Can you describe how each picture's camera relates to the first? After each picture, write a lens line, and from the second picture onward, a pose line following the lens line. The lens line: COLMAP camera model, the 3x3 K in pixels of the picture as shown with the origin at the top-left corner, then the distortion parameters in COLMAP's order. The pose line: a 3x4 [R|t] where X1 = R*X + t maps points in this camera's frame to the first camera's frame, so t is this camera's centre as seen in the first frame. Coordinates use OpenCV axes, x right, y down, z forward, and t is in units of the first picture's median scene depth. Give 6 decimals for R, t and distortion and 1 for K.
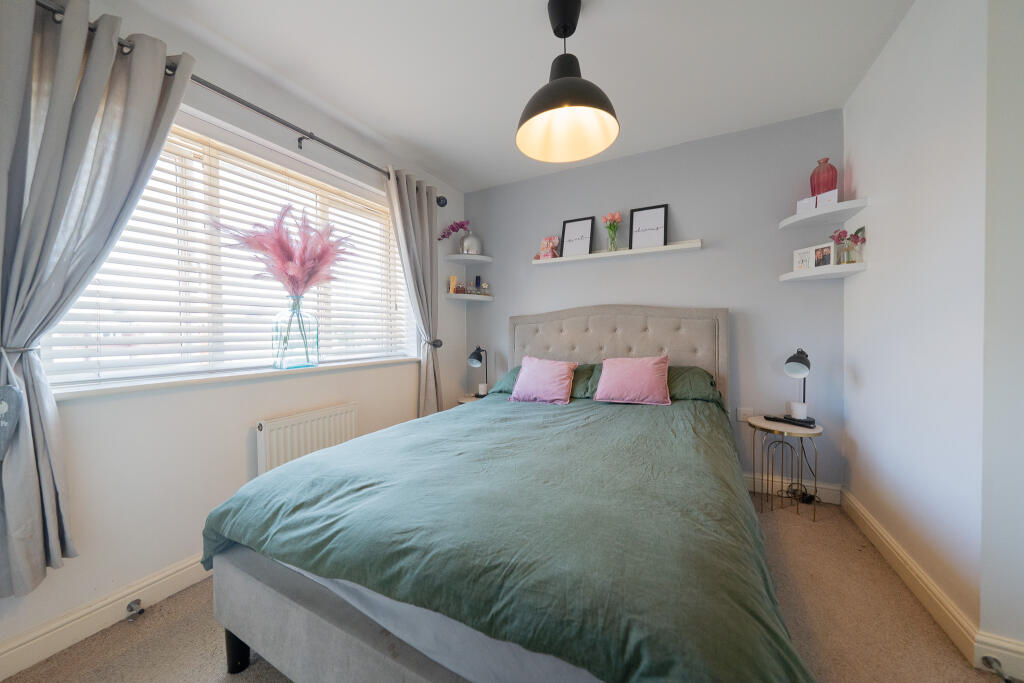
lens RADIAL K [[352.2, 0, 508.3], [0, 352.2, 334.8], [0, 0, 1]] dist [0.000164, -0.000039]
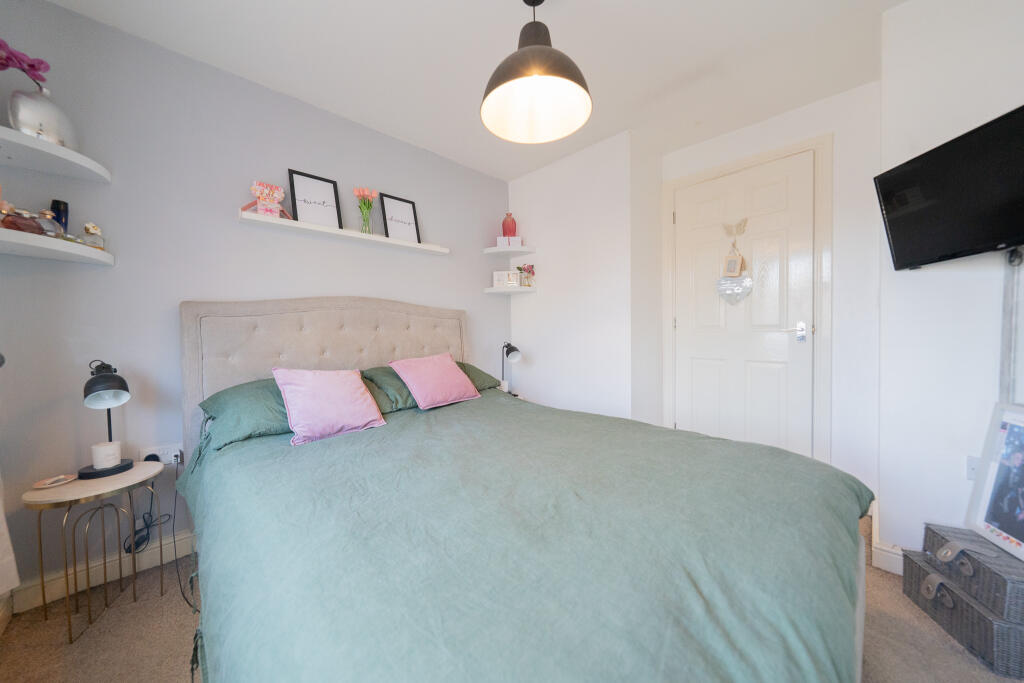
lens RADIAL K [[352.2, 0, 508.3], [0, 352.2, 334.8], [0, 0, 1]] dist [0.000164, -0.000039]
pose [[0.317573, -0.002905, 0.948229, -0.412472], [0.014746, 0.999890, -0.001875, 0.009187], [-0.948119, 0.014578, 0.317581, 0.442443]]
